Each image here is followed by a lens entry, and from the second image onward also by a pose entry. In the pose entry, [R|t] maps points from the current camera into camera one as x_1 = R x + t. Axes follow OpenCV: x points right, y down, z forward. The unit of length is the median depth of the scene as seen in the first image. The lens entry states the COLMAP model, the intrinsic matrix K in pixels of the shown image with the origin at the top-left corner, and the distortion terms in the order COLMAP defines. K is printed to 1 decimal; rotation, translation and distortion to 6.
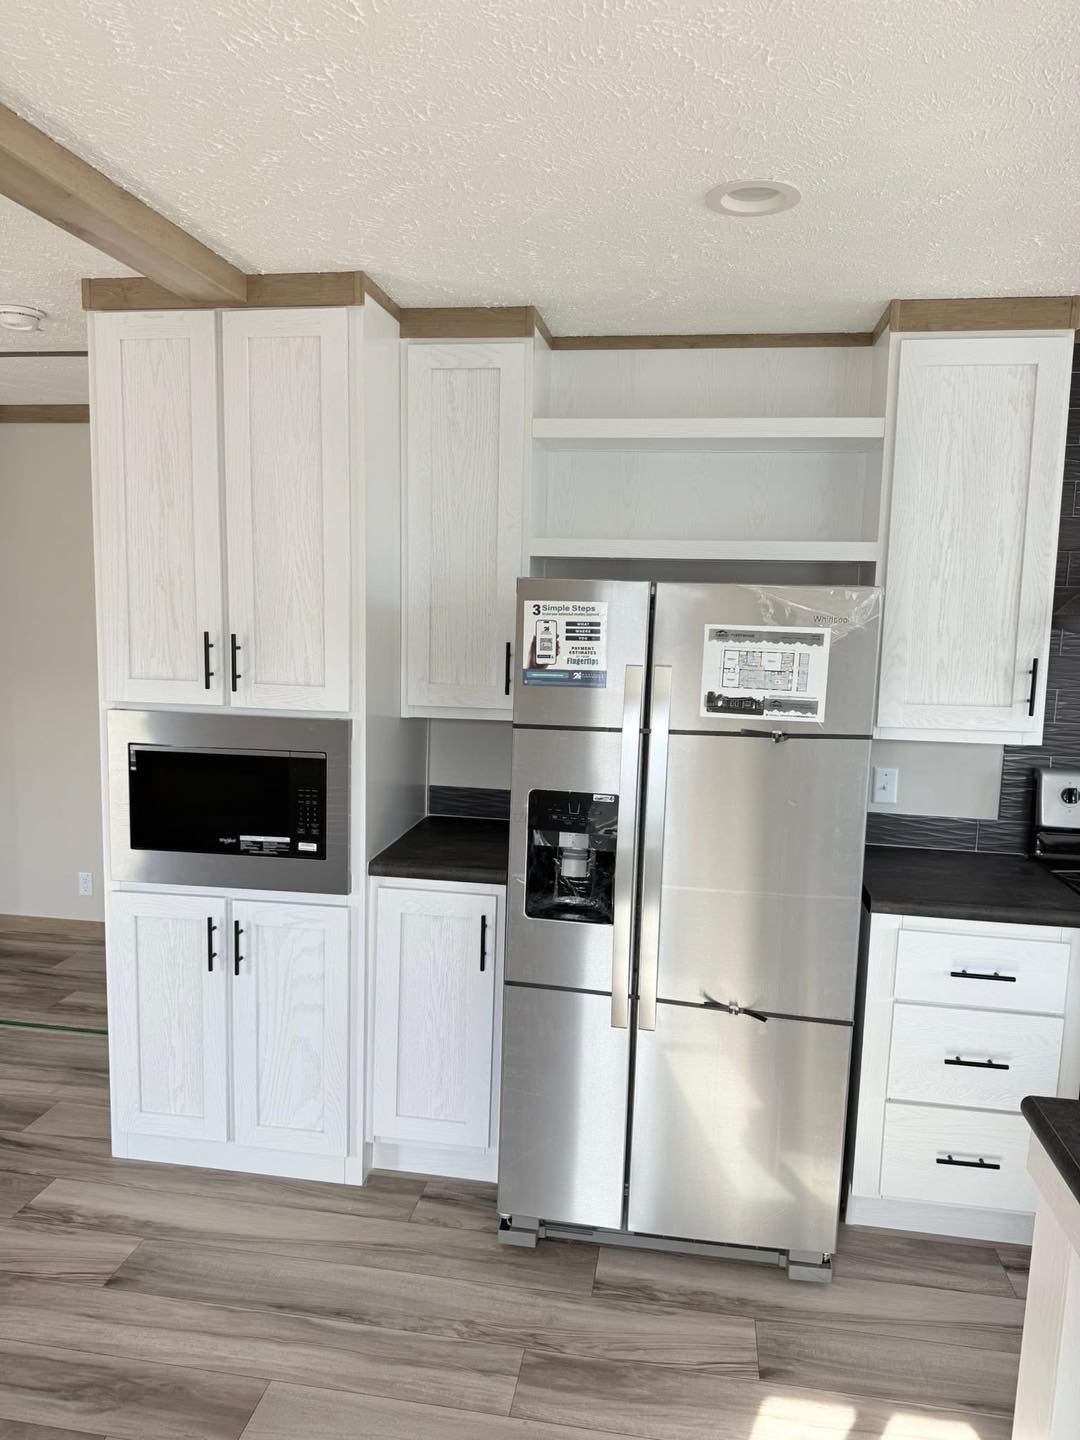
lens RADIAL K [[1021.3, 0, 536.9], [0, 1021.3, 725.9], [0, 0, 1]] dist [0.066037, -0.098817]
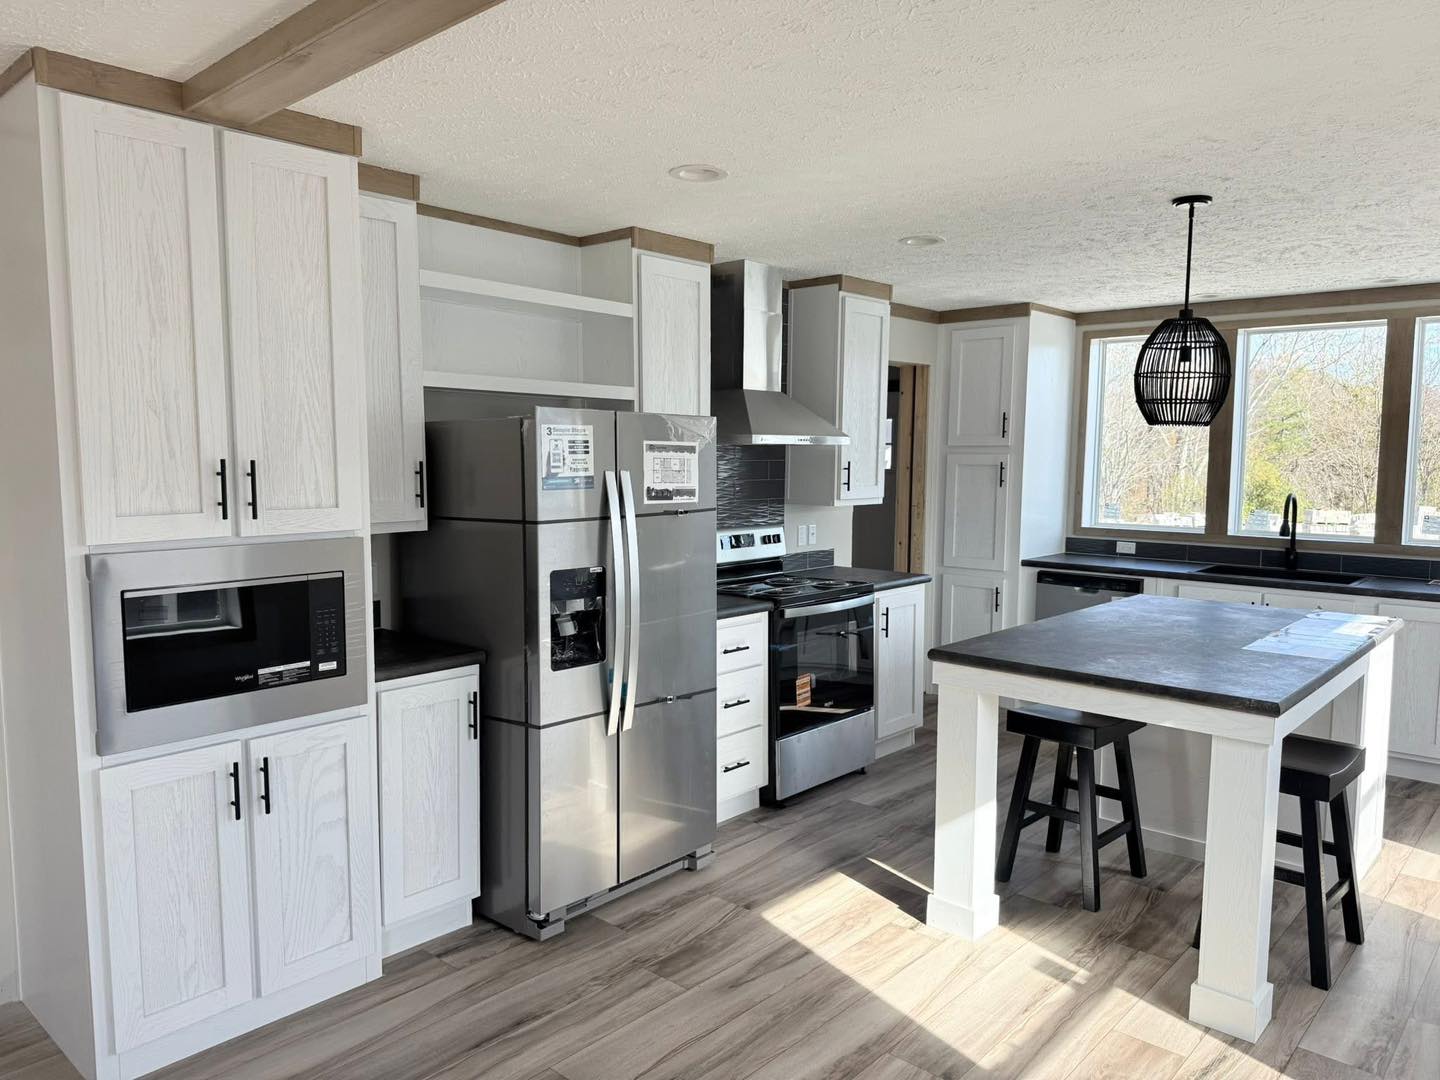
lens RADIAL K [[1012.8, 0, 712.6], [0, 1012.8, 551.2], [0, 0, 1]] dist [0.074494, -0.100287]
pose [[0.544150, -0.103640, 0.832562, -0.874623], [0.115470, 0.992149, 0.048036, -0.000409], [-0.831004, 0.069997, 0.551845, 0.111099]]
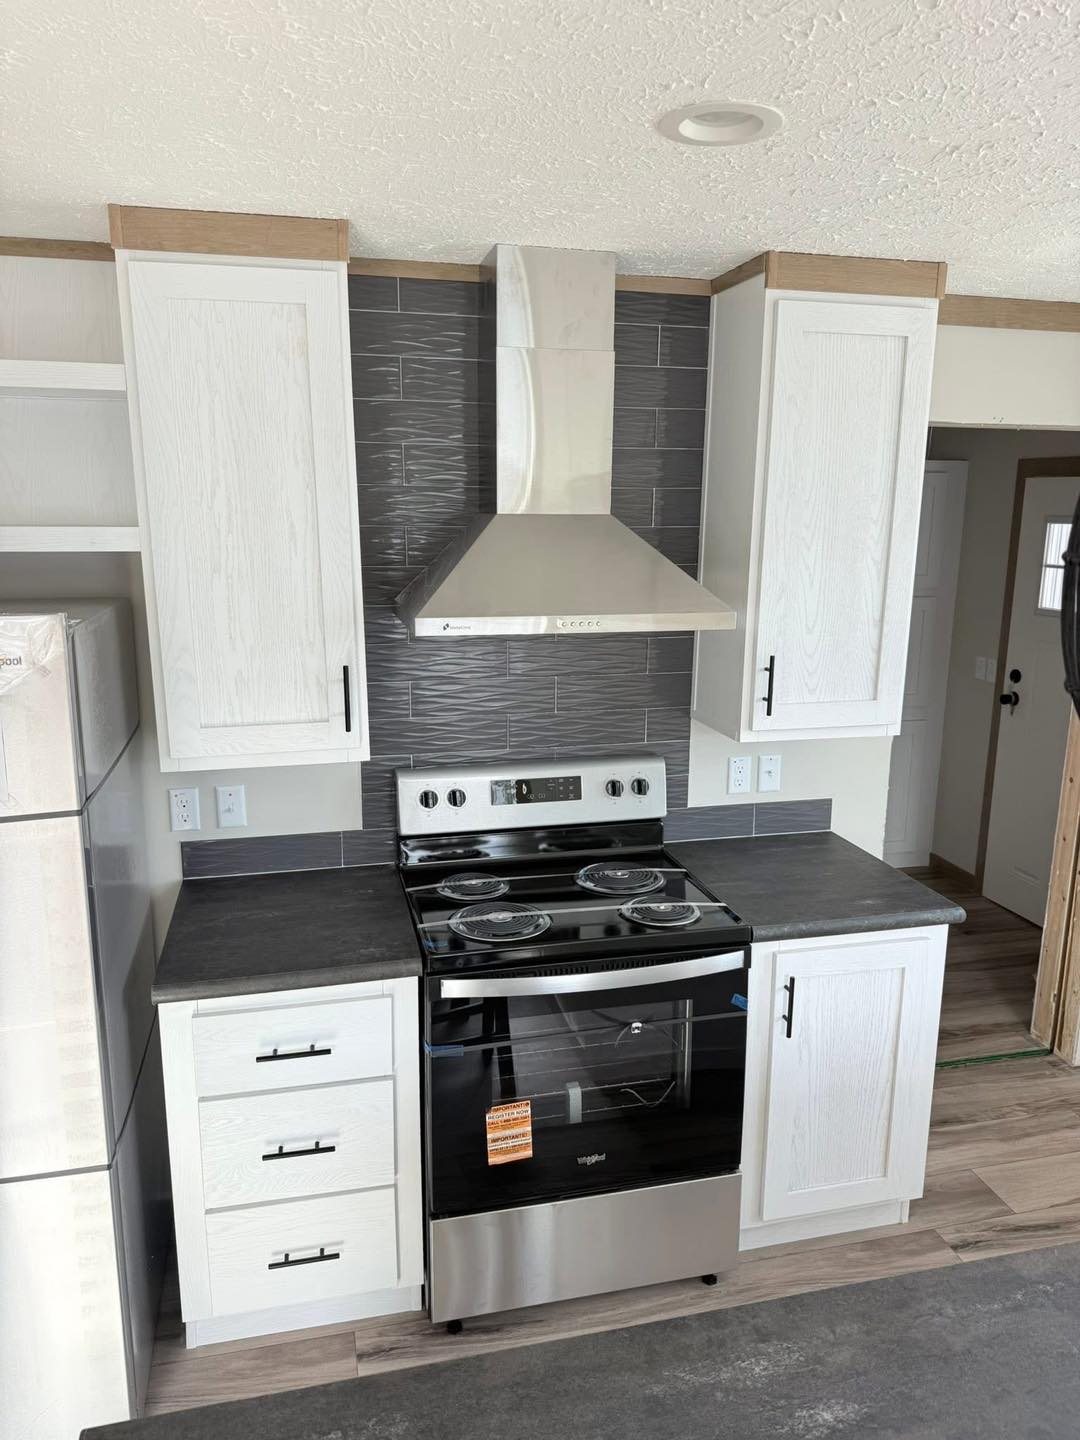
lens RADIAL K [[1008.7, 0, 543.8], [0, 1008.7, 729.7], [0, 0, 1]] dist [0.065175, -0.097764]
pose [[0.918377, -0.101288, 0.382524, 0.309006], [0.063867, 0.991952, 0.109323, -0.093076], [-0.390519, -0.075969, 0.917455, 0.168360]]
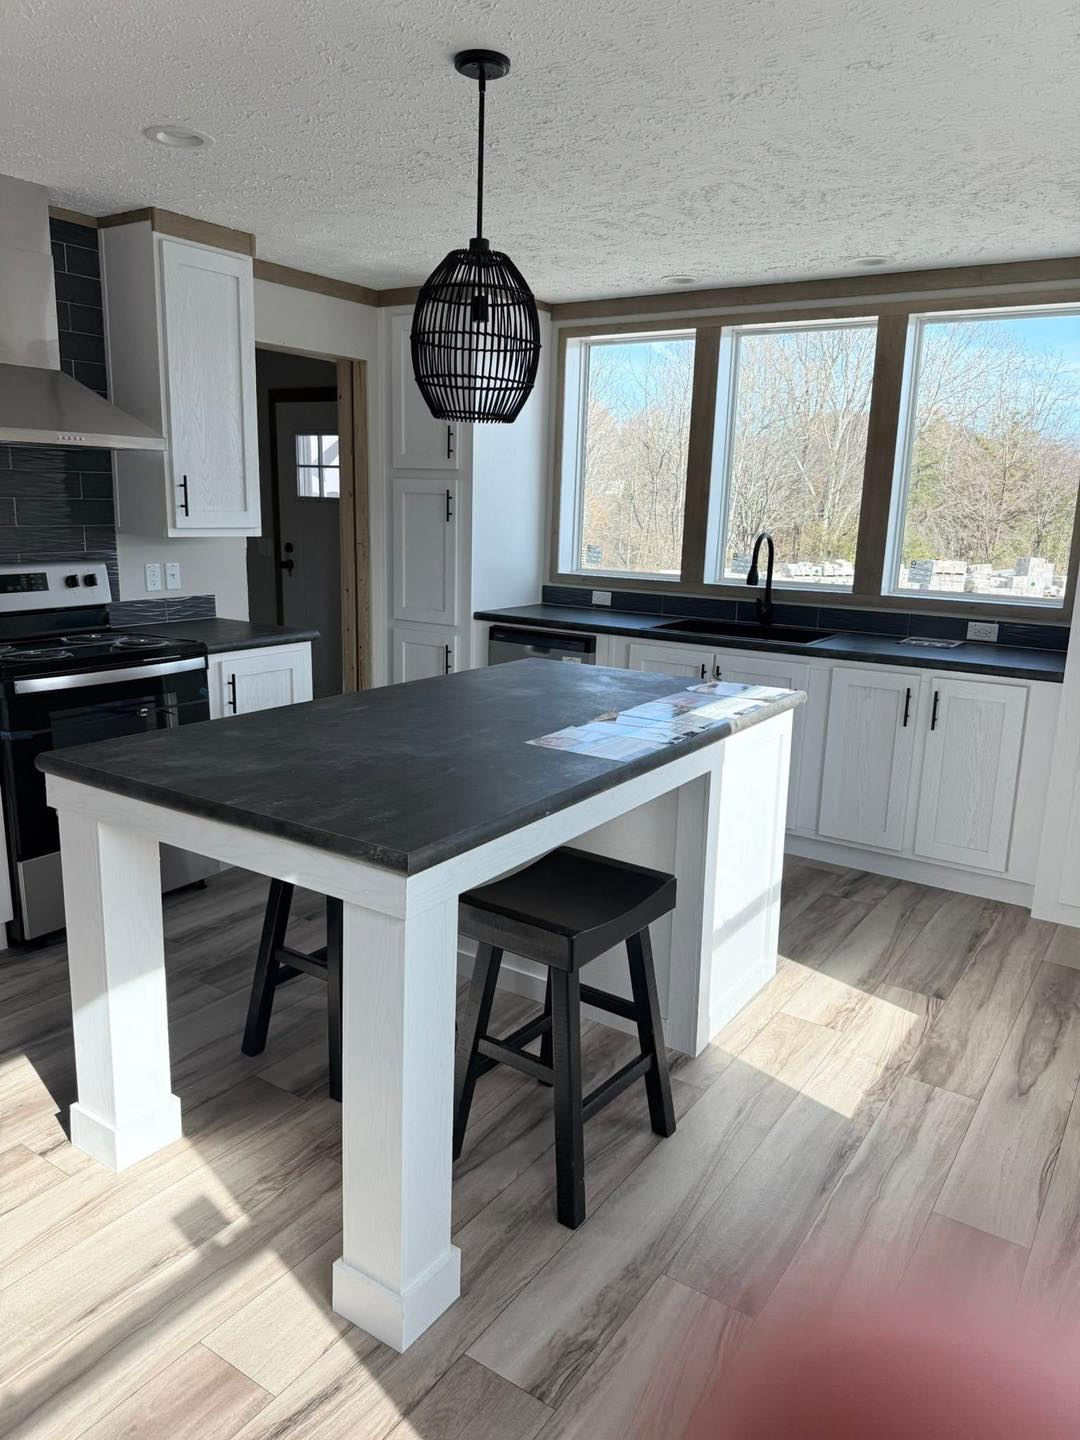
lens RADIAL K [[1021.3, 0, 536.9], [0, 1021.3, 725.9], [0, 0, 1]] dist [0.066037, -0.098817]
pose [[0.412338, -0.208191, 0.886924, -0.275752], [0.100121, 0.977997, 0.183022, 0.079519], [-0.905512, 0.013333, 0.424110, -0.105453]]
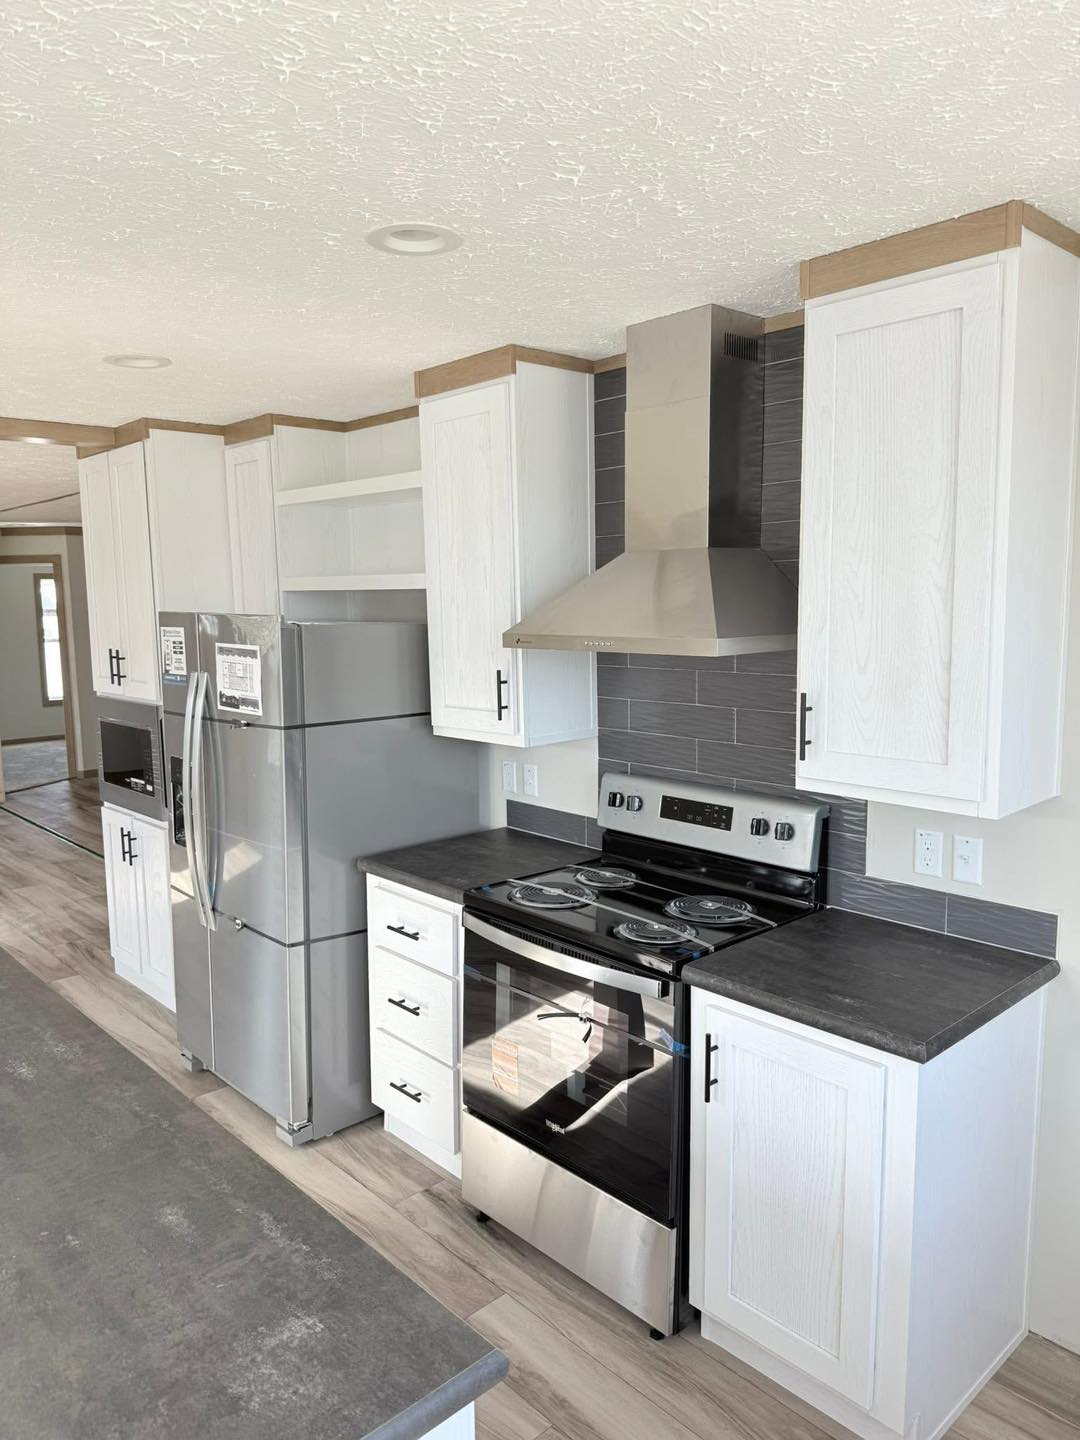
lens RADIAL K [[1008.7, 0, 543.8], [0, 1008.7, 729.7], [0, 0, 1]] dist [0.065175, -0.097764]
pose [[0.792596, 0.045868, -0.608019, 1.189475], [-0.046639, 0.998806, 0.014550, -0.018701], [0.607961, 0.016825, 0.793789, 0.151009]]
